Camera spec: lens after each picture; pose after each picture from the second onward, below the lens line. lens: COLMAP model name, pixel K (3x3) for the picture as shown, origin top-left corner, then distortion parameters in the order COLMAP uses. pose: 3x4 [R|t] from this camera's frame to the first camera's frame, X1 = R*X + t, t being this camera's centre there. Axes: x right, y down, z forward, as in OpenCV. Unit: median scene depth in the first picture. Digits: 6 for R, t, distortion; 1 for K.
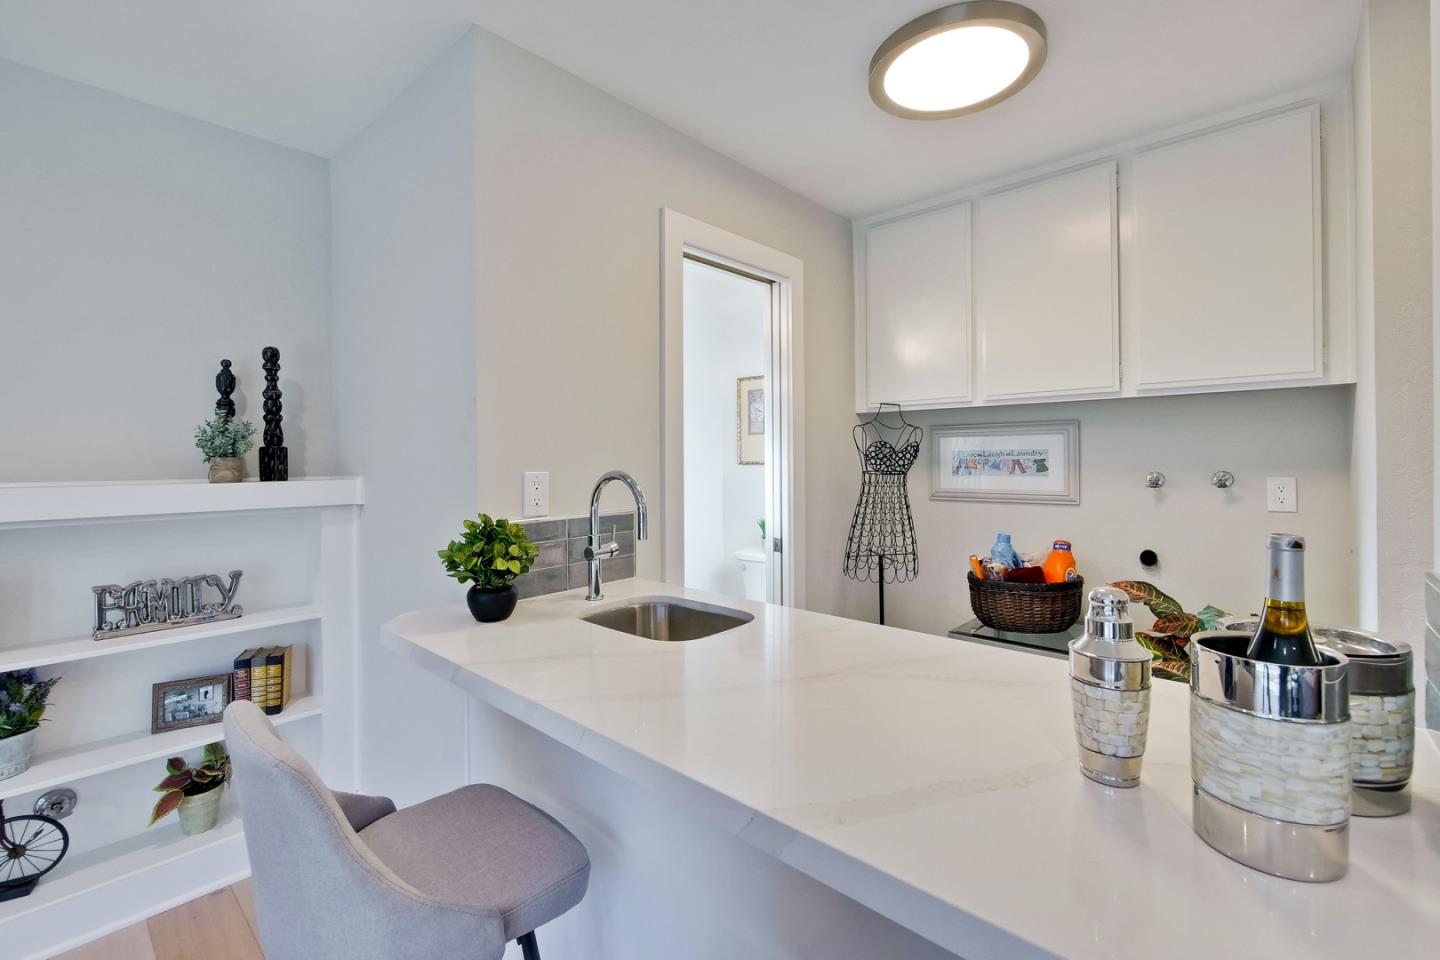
lens RADIAL K [[628.0, 0, 729.7], [0, 628.0, 462.4], [0, 0, 1]] dist [-0.002304, -0.000468]
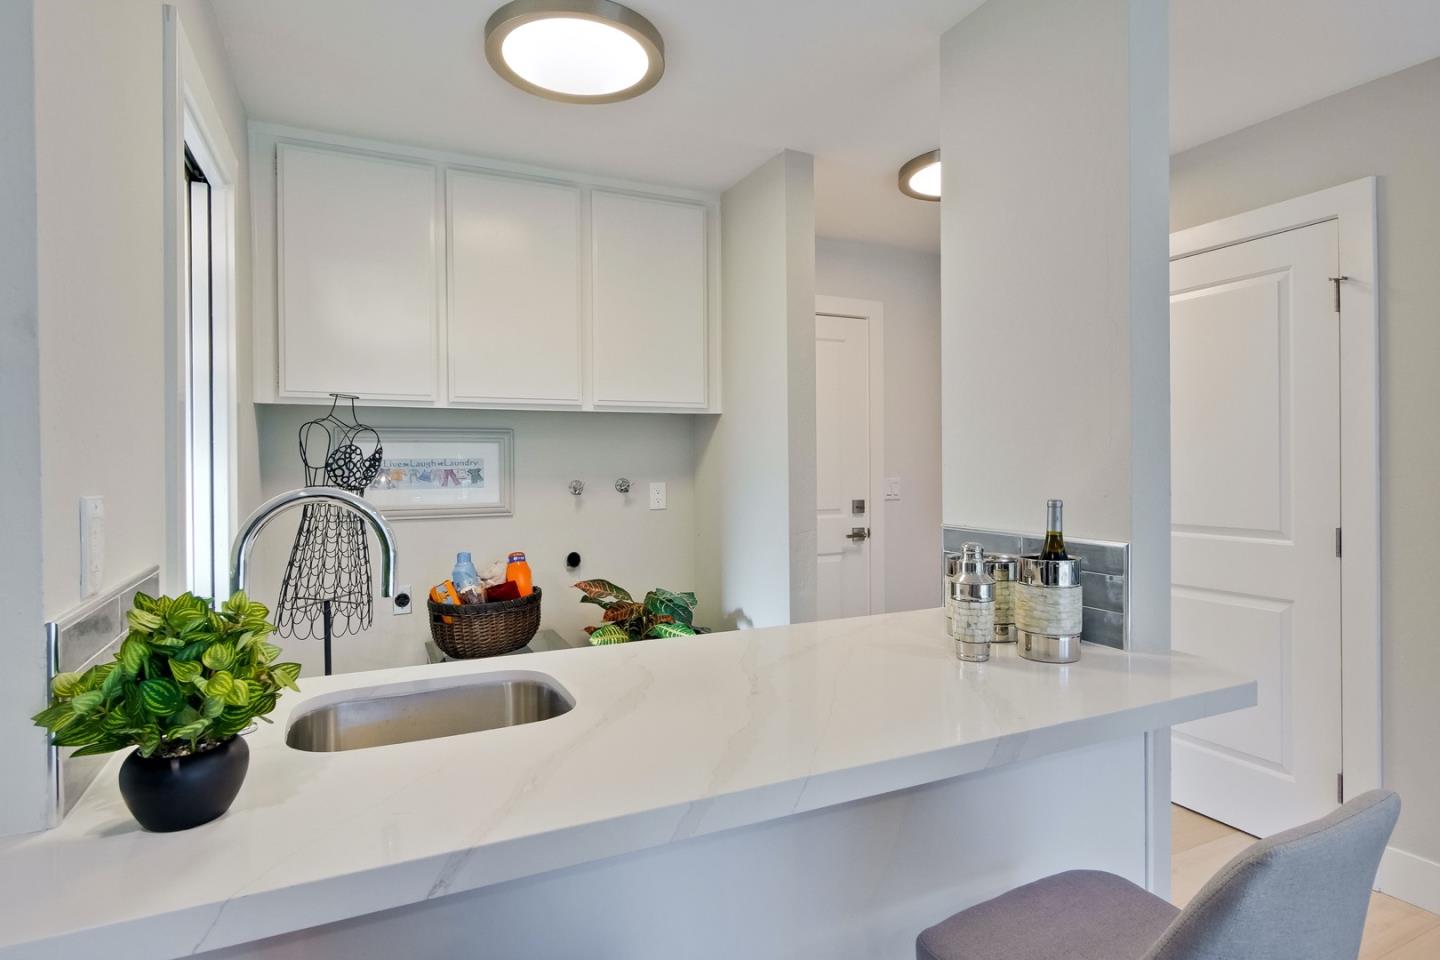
lens RADIAL K [[766.0, 0, 720.0], [0, 766.0, 480.0], [0, 0, 1]] dist [-0.000458, -0.000162]
pose [[0.377853, -0.015298, 0.925739, -0.436982], [0.010696, 0.999869, 0.012157, 0.001046], [-0.925804, 0.005308, 0.377967, 0.247733]]
